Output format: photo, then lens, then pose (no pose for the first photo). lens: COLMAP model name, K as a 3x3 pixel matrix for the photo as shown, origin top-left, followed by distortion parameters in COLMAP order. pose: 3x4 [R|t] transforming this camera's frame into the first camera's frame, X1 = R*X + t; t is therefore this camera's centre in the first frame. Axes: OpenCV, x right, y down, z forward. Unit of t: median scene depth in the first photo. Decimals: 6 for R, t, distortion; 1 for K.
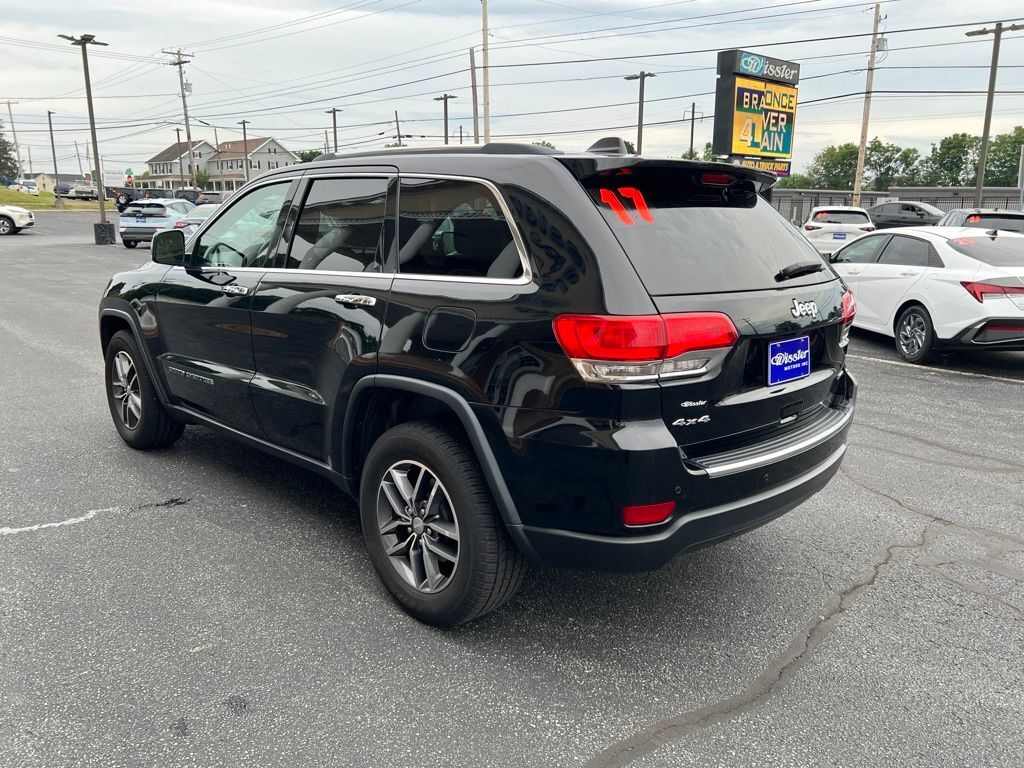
lens RADIAL K [[775.1, 0, 505.8], [0, 775.1, 378.5], [0, 0, 1]] dist [0.020343, -0.012426]
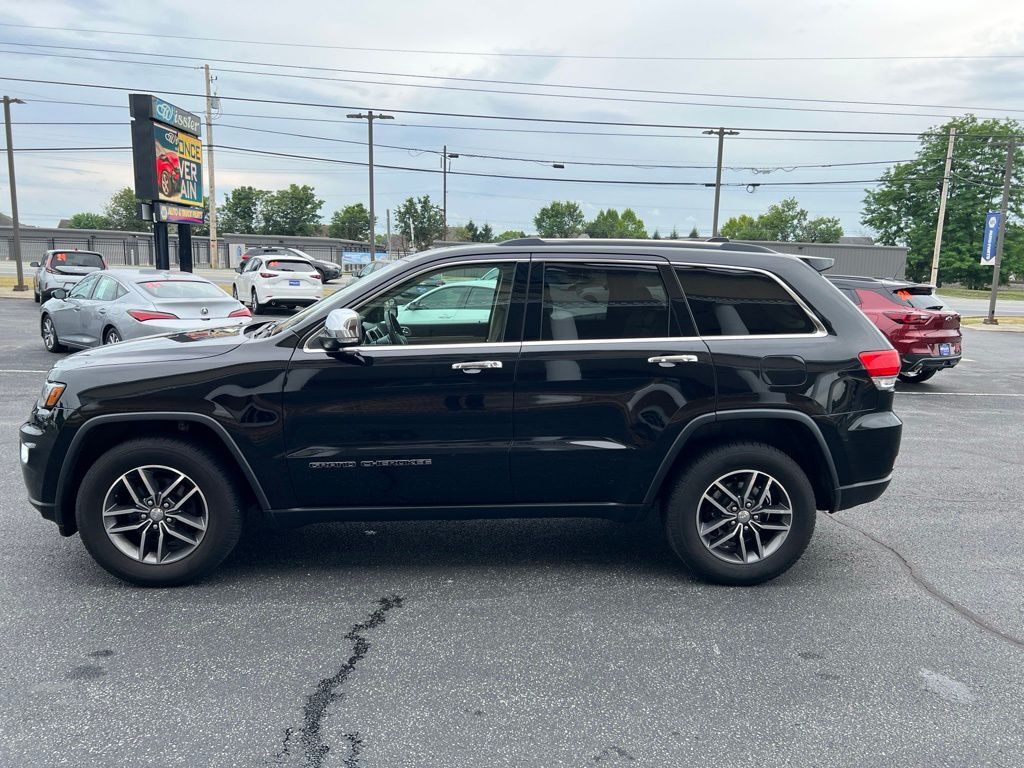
lens RADIAL K [[777.6, 0, 507.4], [0, 777.6, 380.6], [0, 0, 1]] dist [0.008865, 0.002239]
pose [[0.655370, -0.107917, 0.747558, -0.140797], [0.144103, 0.989425, 0.016500, -0.013500], [-0.741434, 0.096911, 0.663991, 0.036925]]
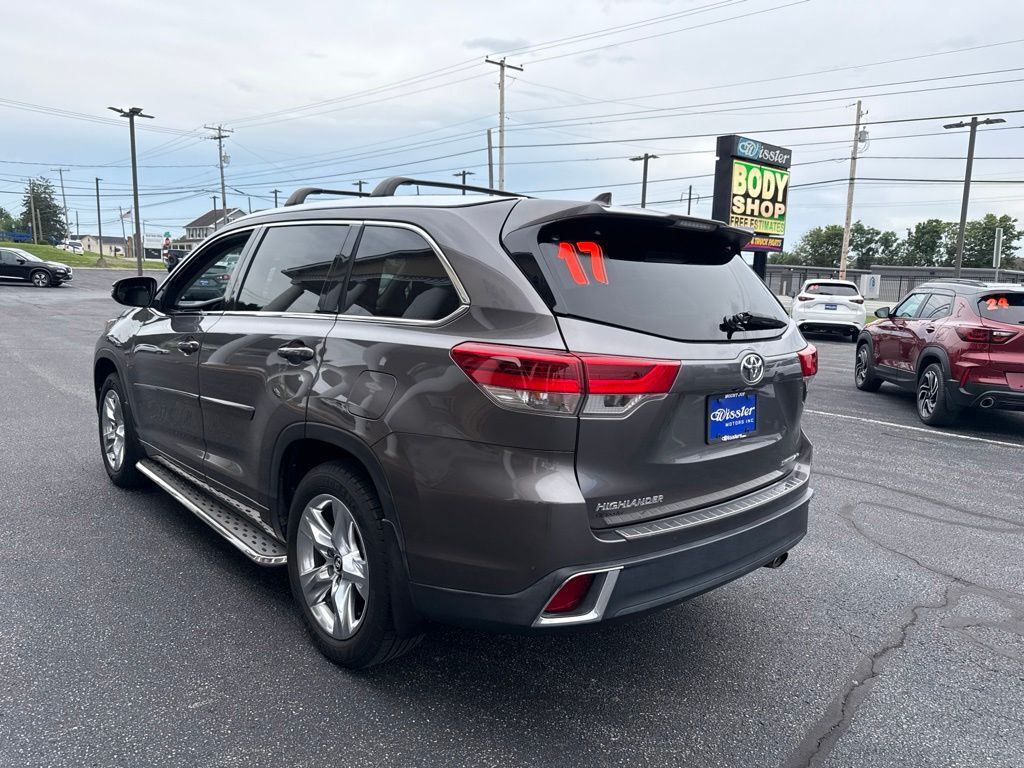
lens RADIAL K [[728.8, 0, 518.6], [0, 728.8, 387.6], [0, 0, 1]] dist [0.005523, -0.015226]
pose [[0.999710, 0.022938, 0.007298, -0.002296], [-0.022410, 0.997594, -0.065599, 0.001480], [-0.008786, 0.065417, 0.997819, 0.009245]]
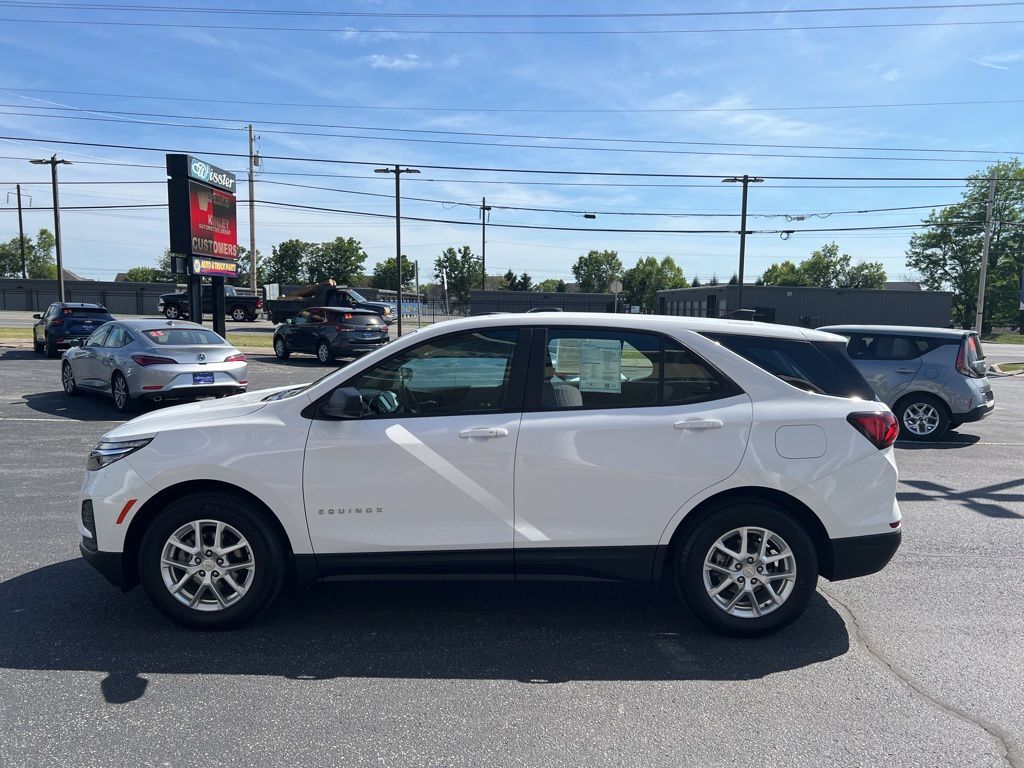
lens RADIAL K [[777.3, 0, 508.4], [0, 777.3, 386.5], [0, 0, 1]] dist [0.007977, 0.003950]
pose [[0.695134, -0.069563, 0.715507, -0.126251], [0.144246, 0.988562, -0.044028, -0.010997], [-0.704260, 0.133815, 0.697217, 0.020448]]
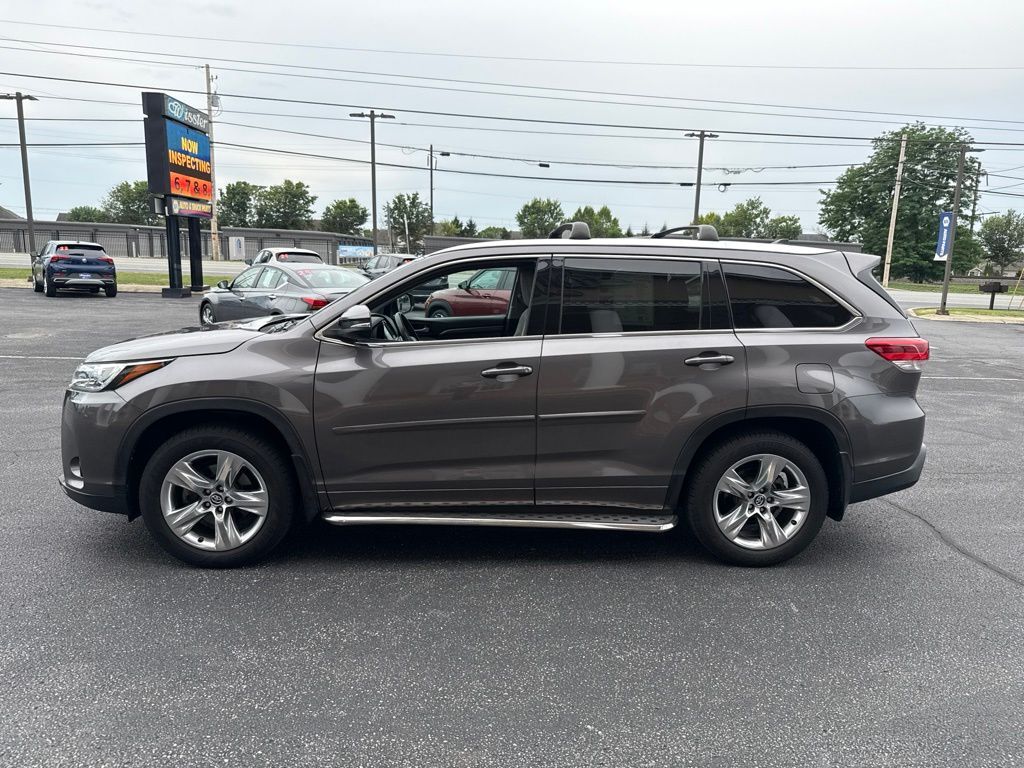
lens RADIAL K [[728.8, 0, 518.6], [0, 728.8, 387.6], [0, 0, 1]] dist [0.005523, -0.015226]
pose [[0.622909, -0.130034, 0.771411, -0.153686], [0.144845, 0.988210, 0.049617, -0.015588], [-0.768768, 0.080828, 0.634399, 0.050789]]
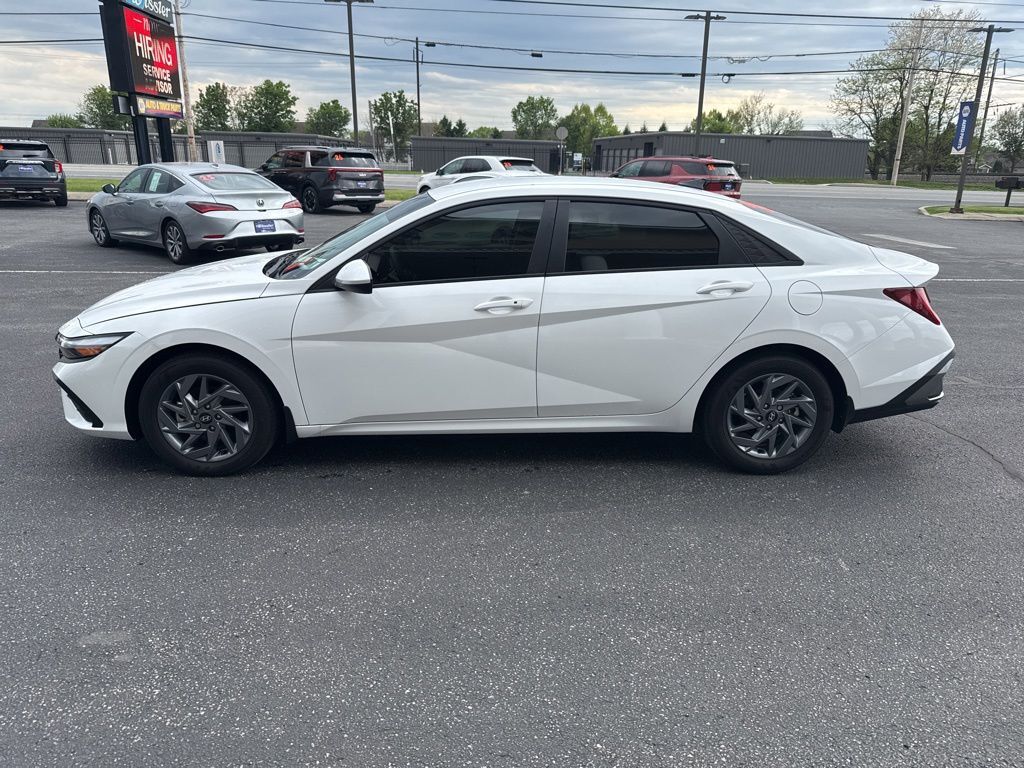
lens RADIAL K [[729.3, 0, 509.4], [0, 729.3, 386.0], [0, 0, 1]] dist [0.003911, -0.012082]
pose [[0.624581, -0.232070, 0.745682, -0.133797], [0.158450, 0.972625, 0.169982, -0.014785], [-0.764717, 0.011986, 0.644254, 0.065730]]
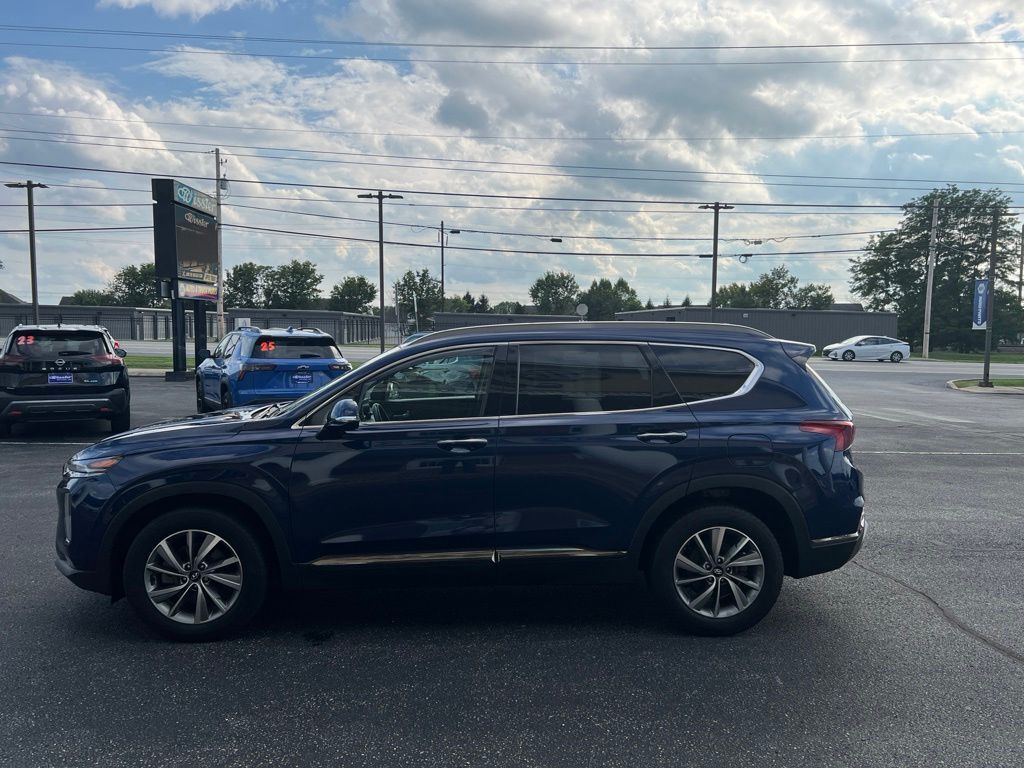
lens RADIAL K [[777.6, 0, 507.4], [0, 777.6, 380.6], [0, 0, 1]] dist [0.008865, 0.002239]
pose [[0.649976, -0.049590, 0.758335, -0.161941], [0.157516, 0.984990, -0.070598, -0.013997], [-0.743451, 0.165337, 0.648031, 0.036693]]
